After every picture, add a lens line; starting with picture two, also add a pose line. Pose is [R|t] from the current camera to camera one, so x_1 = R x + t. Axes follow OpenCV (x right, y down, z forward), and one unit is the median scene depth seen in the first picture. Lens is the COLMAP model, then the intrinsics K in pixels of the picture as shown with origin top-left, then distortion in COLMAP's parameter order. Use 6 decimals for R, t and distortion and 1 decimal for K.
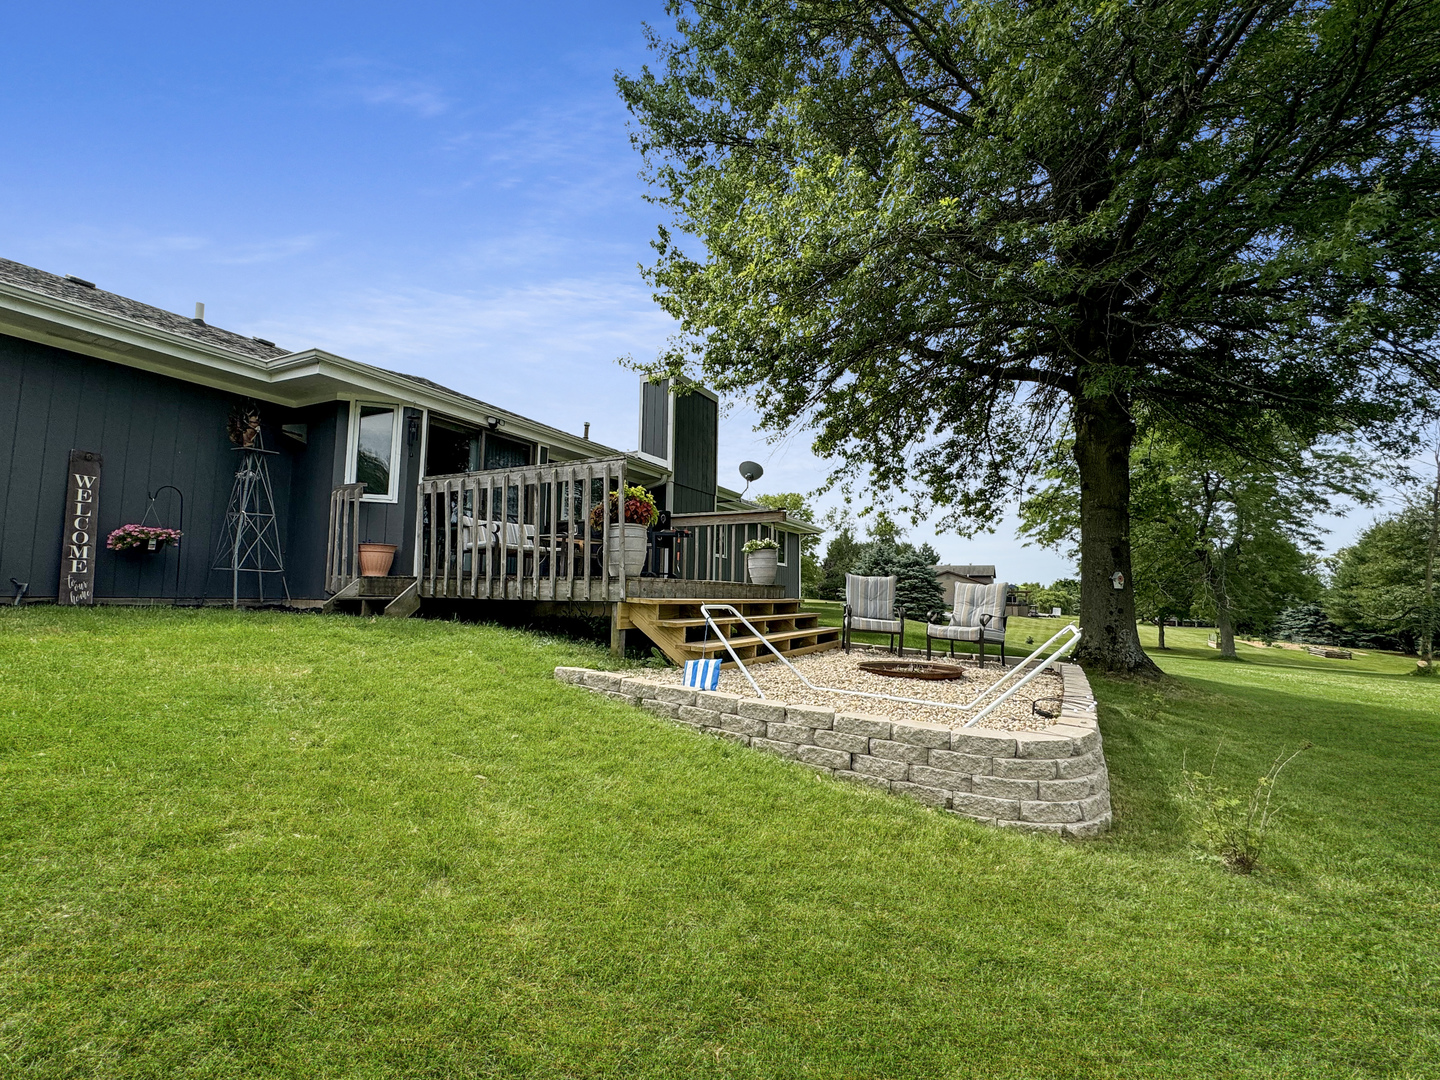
lens RADIAL K [[629.8, 0, 720.0], [0, 629.8, 540.0], [0, 0, 1]] dist [-0.001215, -0.000167]
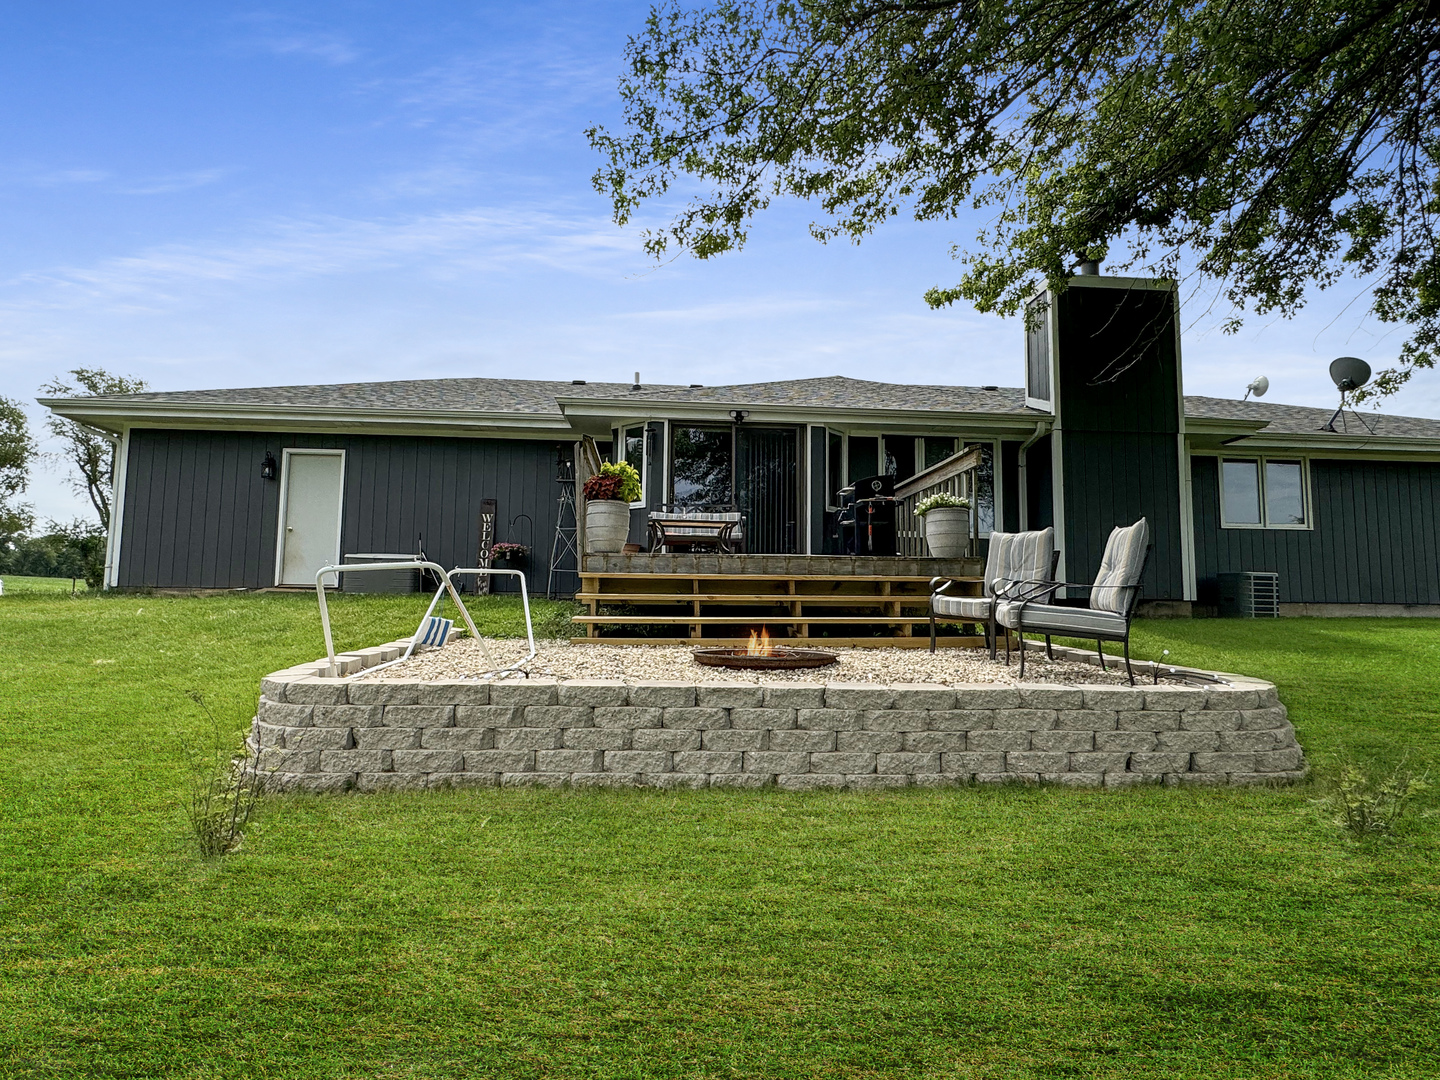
lens RADIAL K [[779.0, 0, 720.0], [0, 779.0, 540.0], [0, 0, 1]] dist [-0.000013, 0.000582]
pose [[0.539167, -0.089340, -0.837447, 0.634085], [0.069839, 0.995676, -0.061257, 0.083218], [0.839298, -0.025459, 0.543075, 0.297119]]
